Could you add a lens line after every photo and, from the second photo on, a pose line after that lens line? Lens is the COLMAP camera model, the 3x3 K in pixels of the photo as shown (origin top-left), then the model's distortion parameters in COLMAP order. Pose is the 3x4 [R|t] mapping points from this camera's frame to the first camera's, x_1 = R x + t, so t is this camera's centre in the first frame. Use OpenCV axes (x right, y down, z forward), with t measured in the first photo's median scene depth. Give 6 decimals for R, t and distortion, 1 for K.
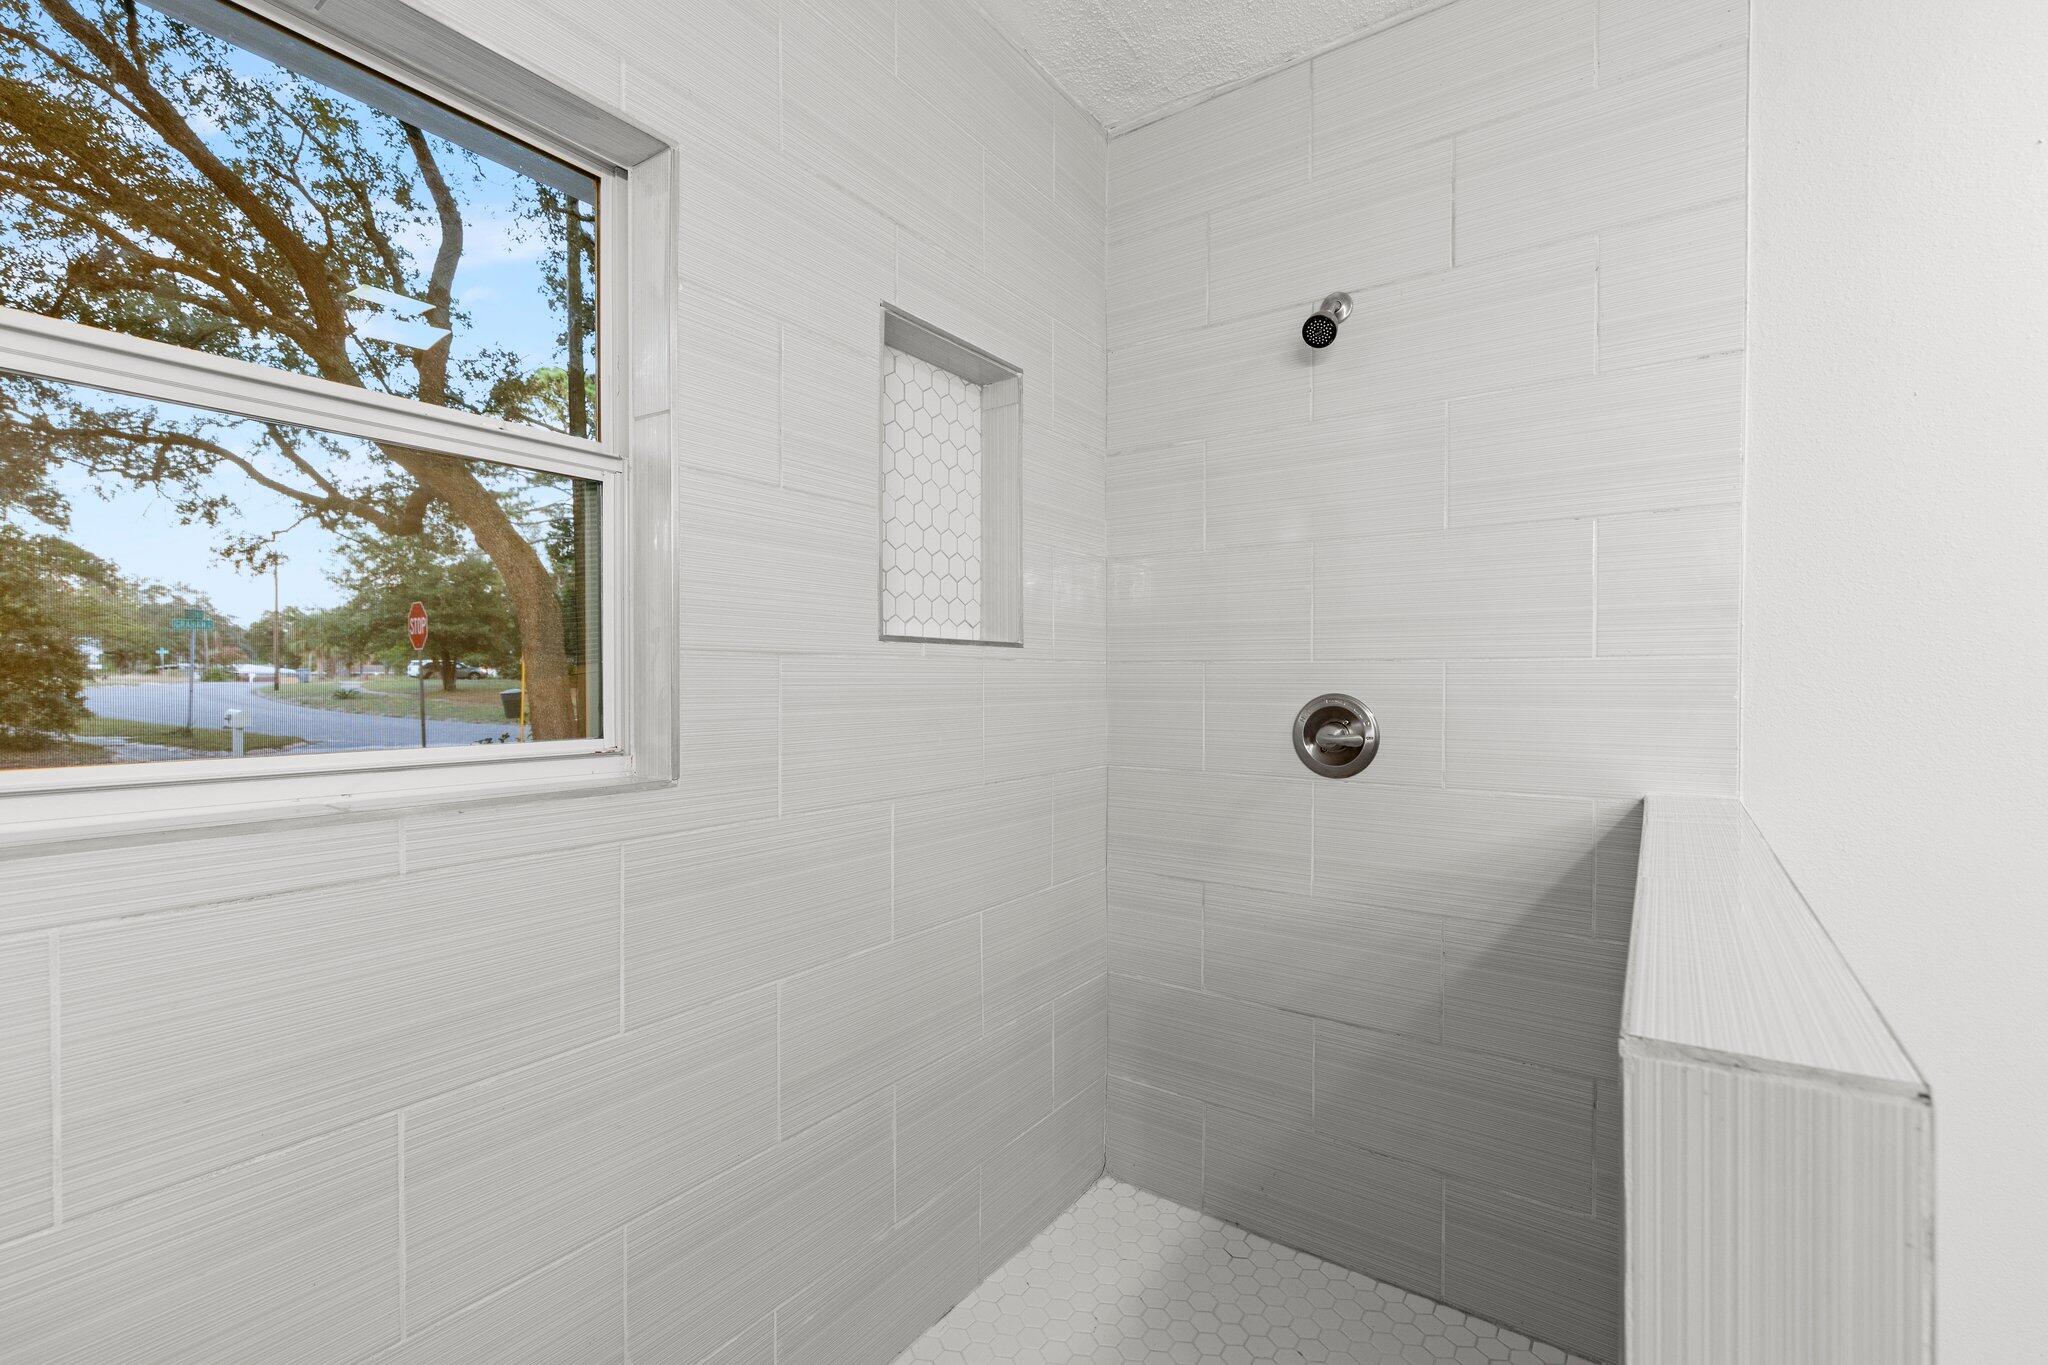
lens RADIAL K [[919.8, 0, 1027.8], [0, 919.8, 693.3], [0, 0, 1]] dist [-0.002657, -0.002774]
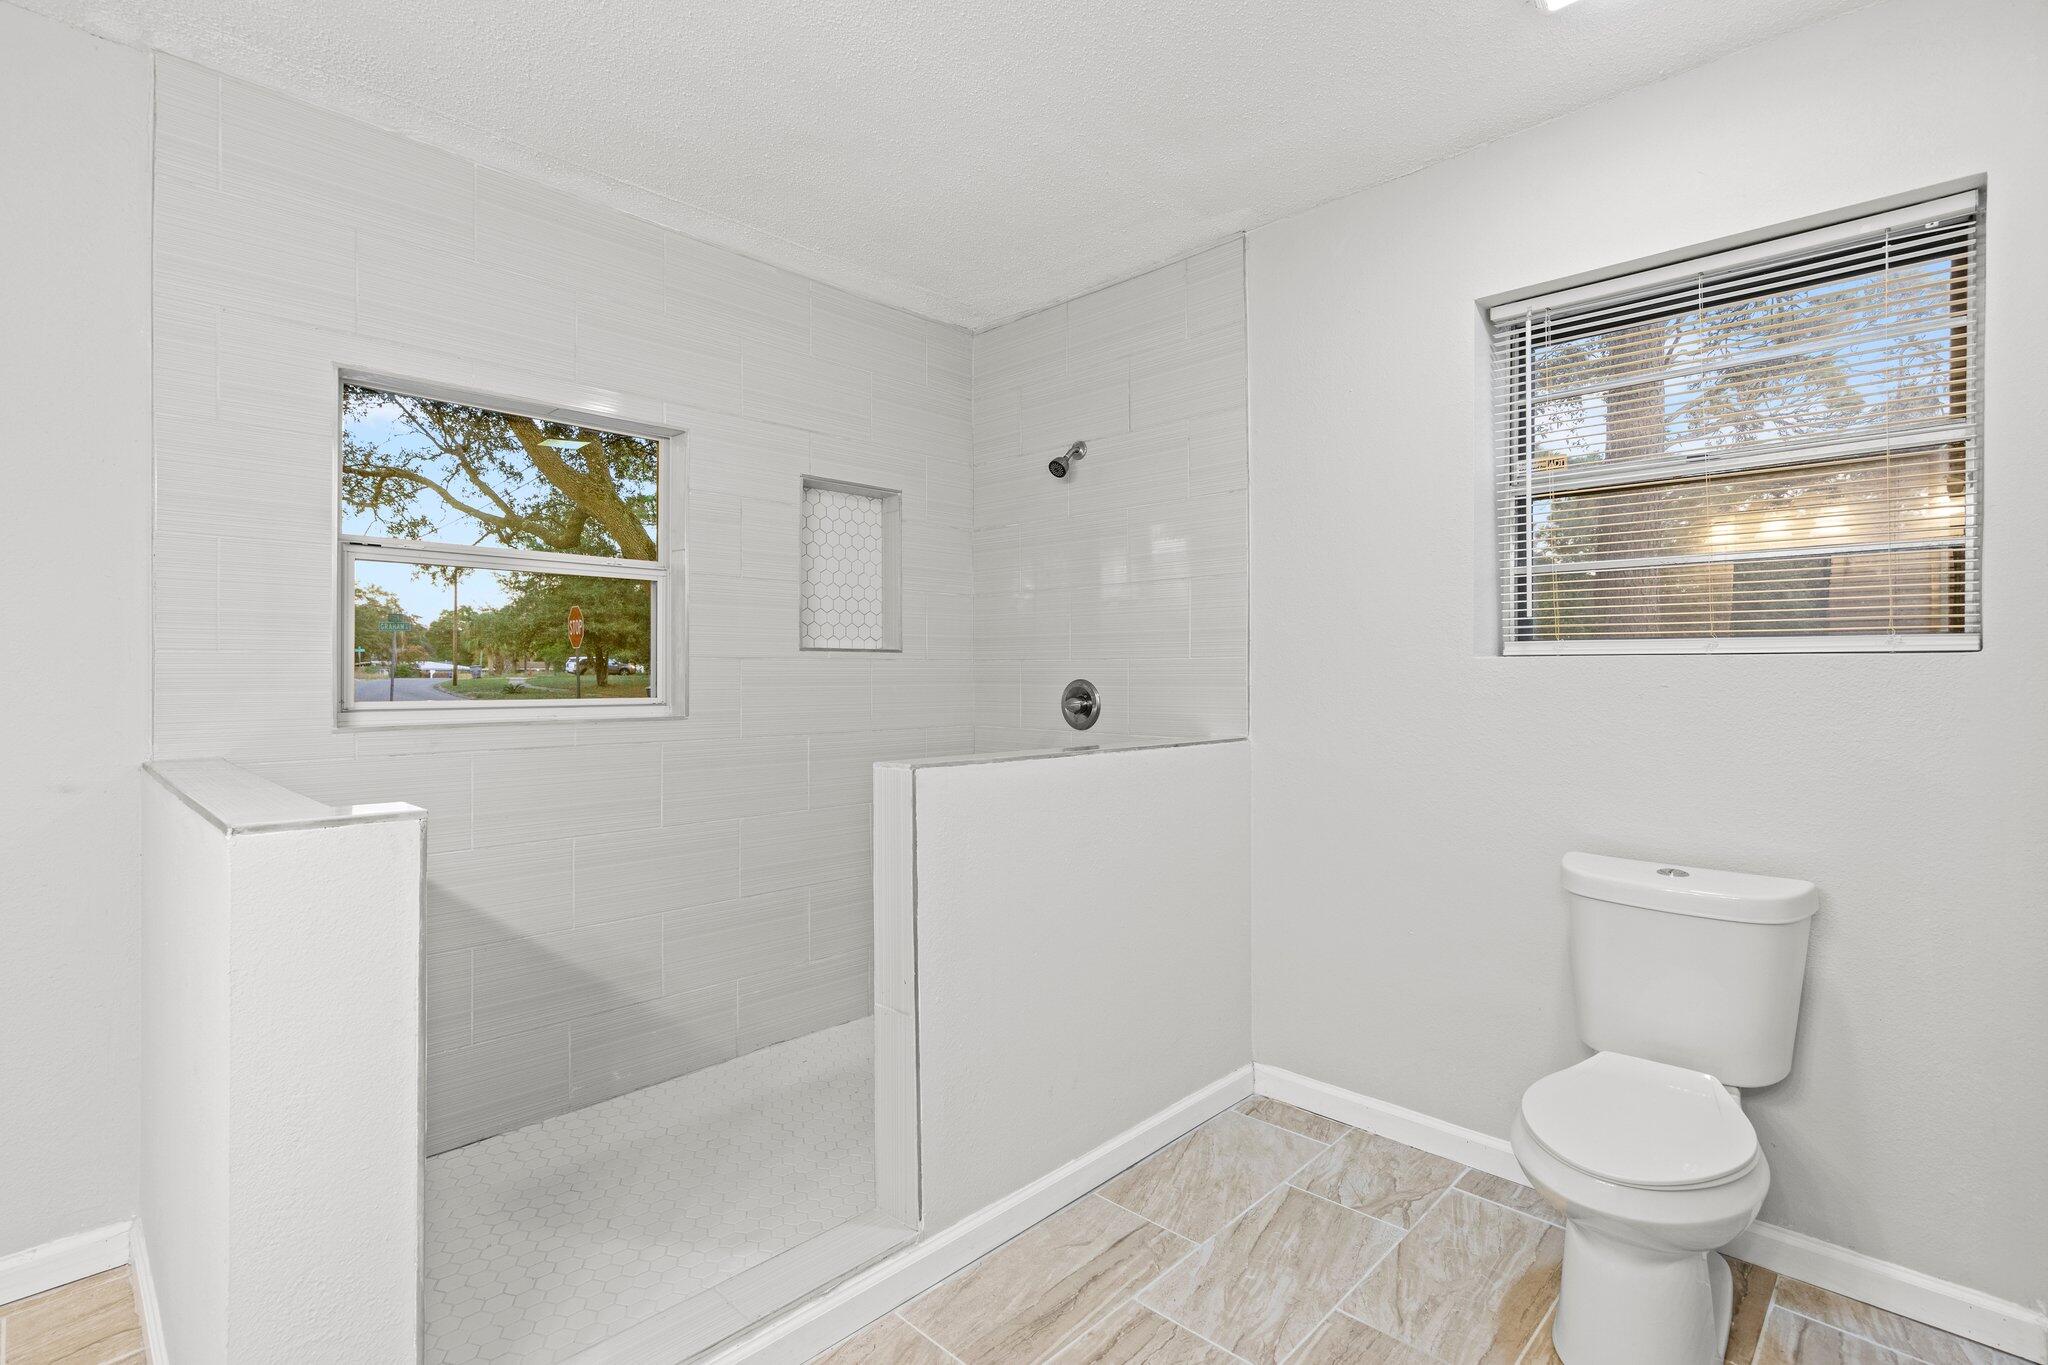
lens RADIAL K [[1007.6, 0, 1021.0], [0, 1007.6, 669.0], [0, 0, 1]] dist [-0.001484, 0.000812]
pose [[0.985794, -0.002690, -0.167938, 0.085183], [-0.000783, 0.999787, -0.020611, 0.003180], [0.167958, 0.020449, 0.985582, -0.130712]]
